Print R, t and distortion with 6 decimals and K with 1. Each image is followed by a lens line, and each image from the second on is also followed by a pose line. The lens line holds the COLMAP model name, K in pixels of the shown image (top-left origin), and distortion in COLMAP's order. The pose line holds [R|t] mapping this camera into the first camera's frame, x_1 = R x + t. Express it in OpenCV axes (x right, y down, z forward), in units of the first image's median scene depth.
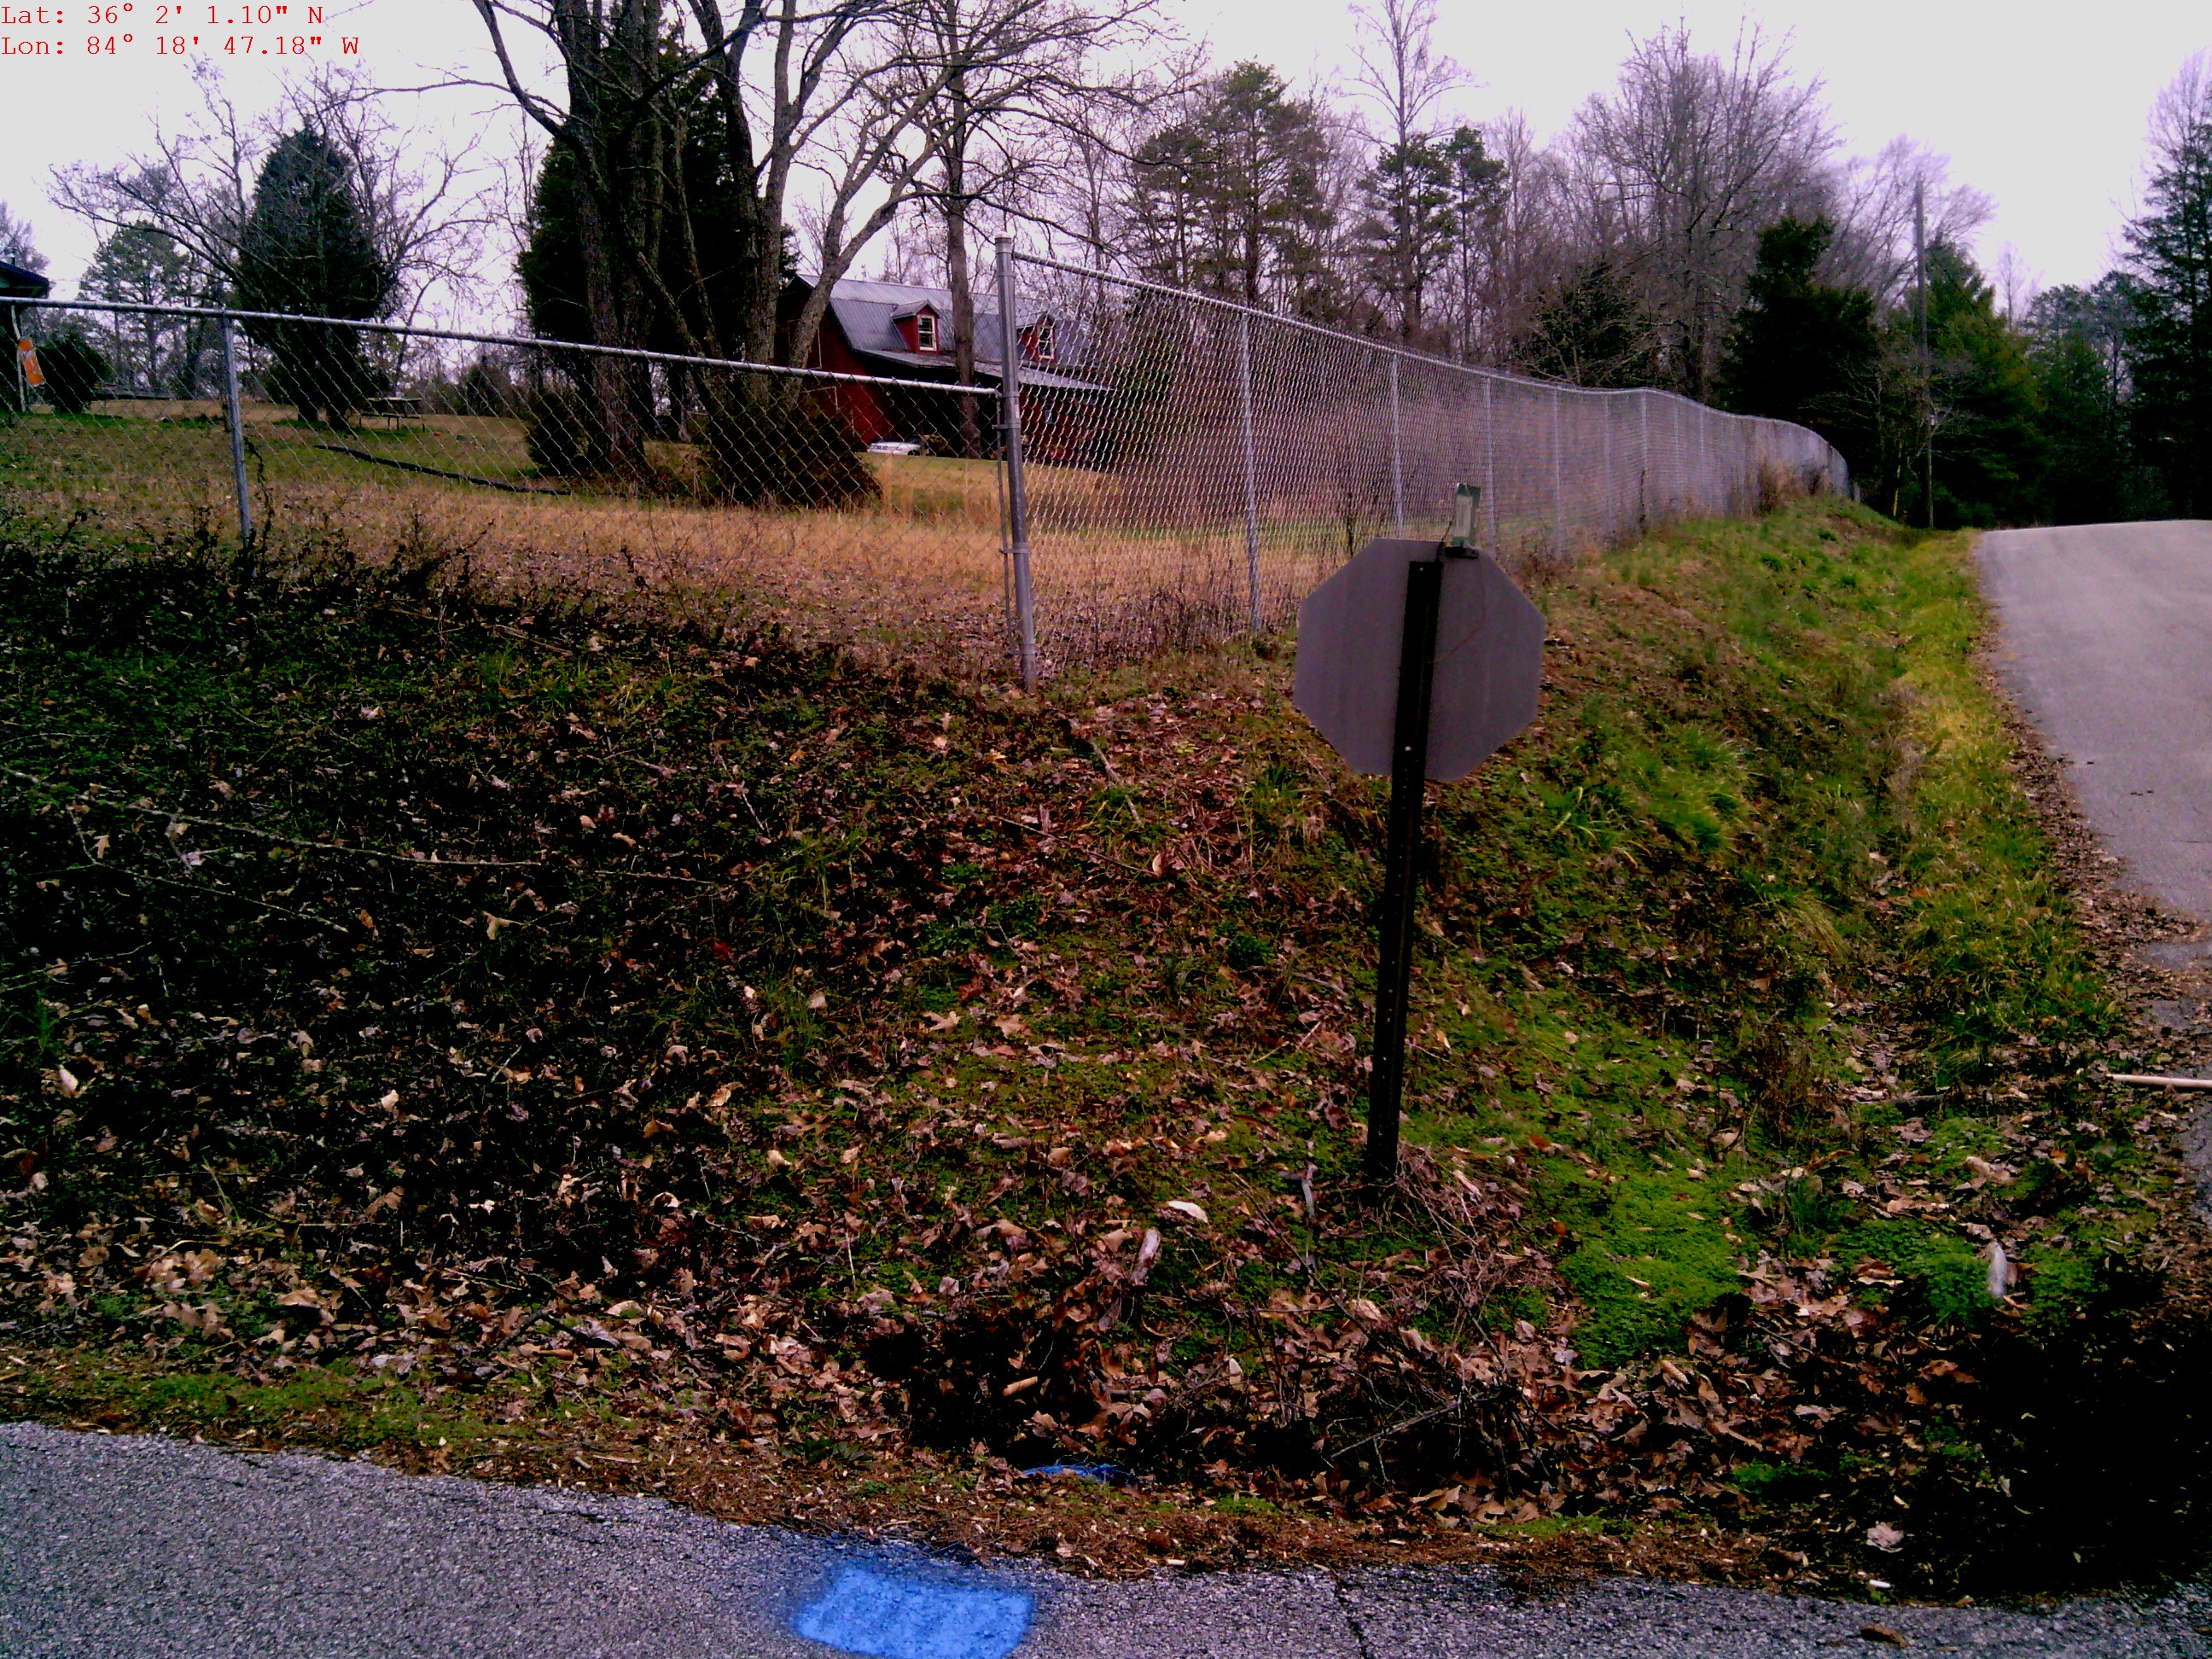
lens RADIAL K [[2156.5, 0, 1106.0], [0, 2156.5, 829.5], [0, 0, 1]] dist [0.046925, -0.090441]
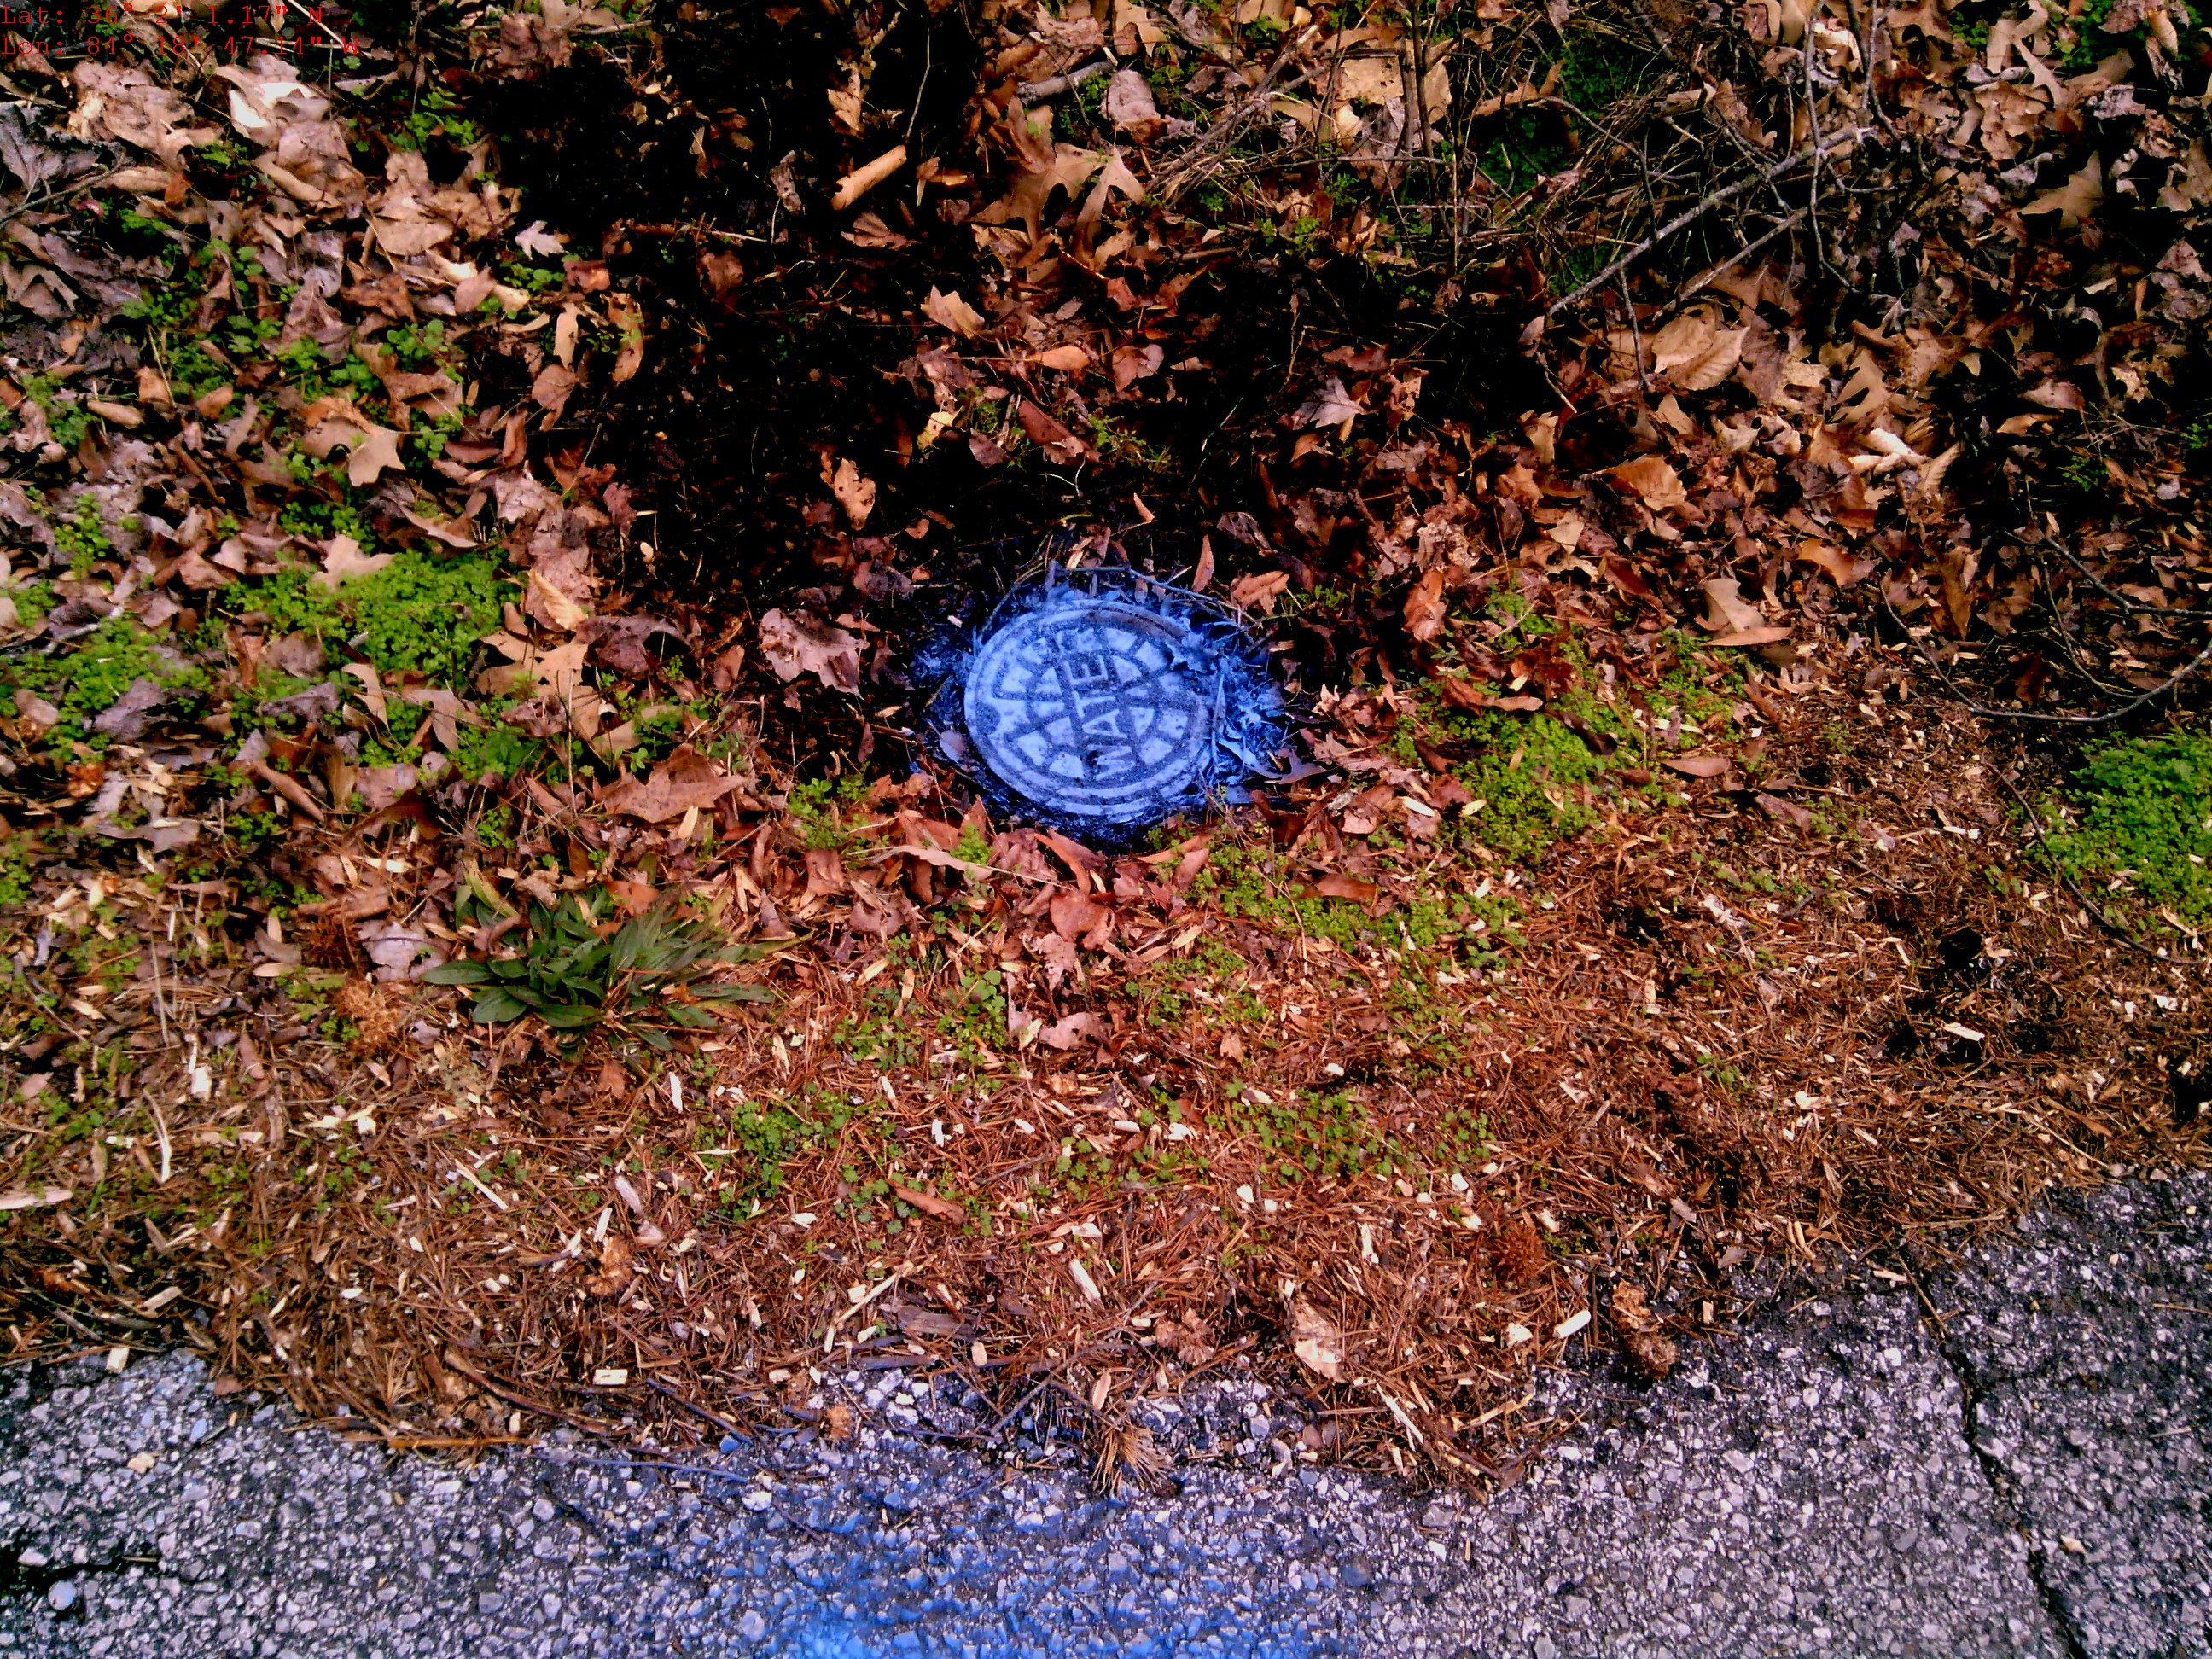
lens RADIAL K [[2156.5, 0, 1106.0], [0, 2156.5, 829.5], [0, 0, 1]] dist [0.046925, -0.090441]
pose [[0.973786, -0.104910, 0.201827, -0.094329], [-0.110704, 0.556534, 0.823416, -0.030088], [-0.198709, -0.824175, 0.530331, 0.657395]]
